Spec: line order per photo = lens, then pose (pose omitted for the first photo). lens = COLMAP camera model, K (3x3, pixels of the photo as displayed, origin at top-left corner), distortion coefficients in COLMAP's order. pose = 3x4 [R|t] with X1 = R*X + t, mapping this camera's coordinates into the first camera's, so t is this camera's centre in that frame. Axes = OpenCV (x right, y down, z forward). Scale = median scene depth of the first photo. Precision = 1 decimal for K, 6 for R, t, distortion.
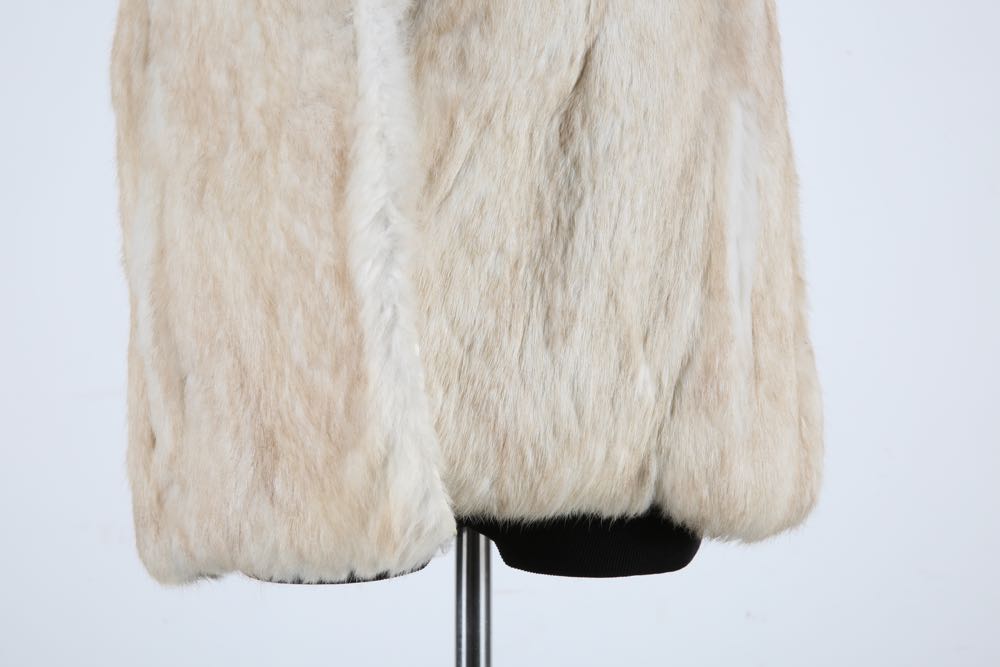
lens RADIAL K [[1855.3, 0, 501.6], [0, 1855.3, 332.5], [0, 0, 1]] dist [0.147210, 0.000000]
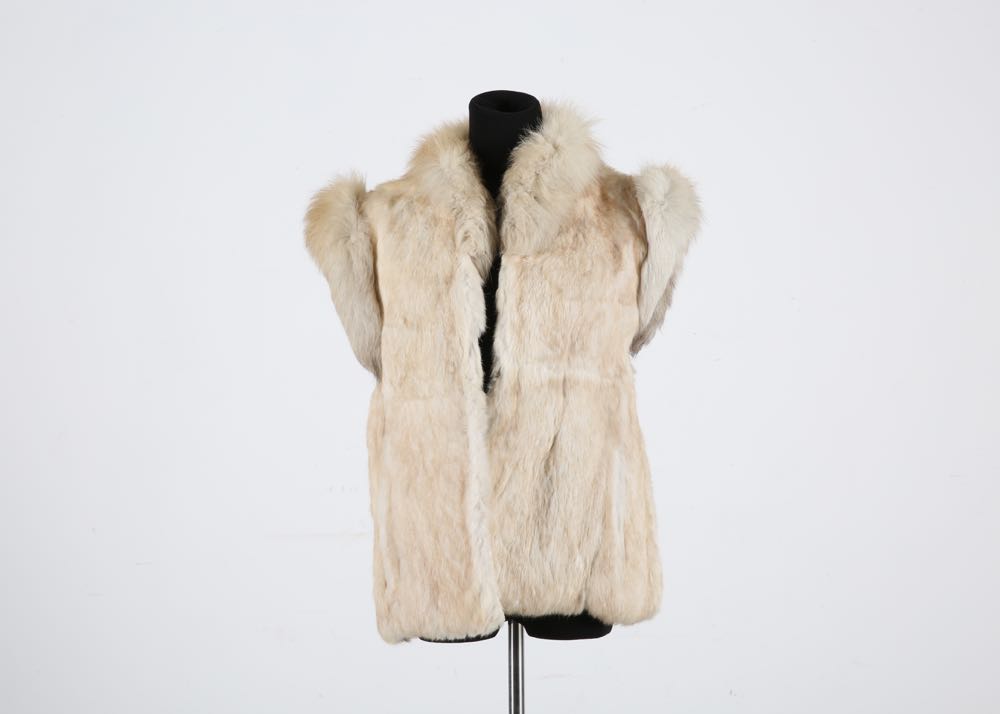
lens RADIAL K [[2095.1, 0, 499.4], [0, 2095.1, 359.0], [0, 0, 1]] dist [0.136031, 0.000000]
pose [[0.998936, -0.007829, -0.045442, 0.101493], [0.006397, 0.999481, -0.031570, -0.164924], [0.045665, 0.031245, 0.998468, -1.931919]]
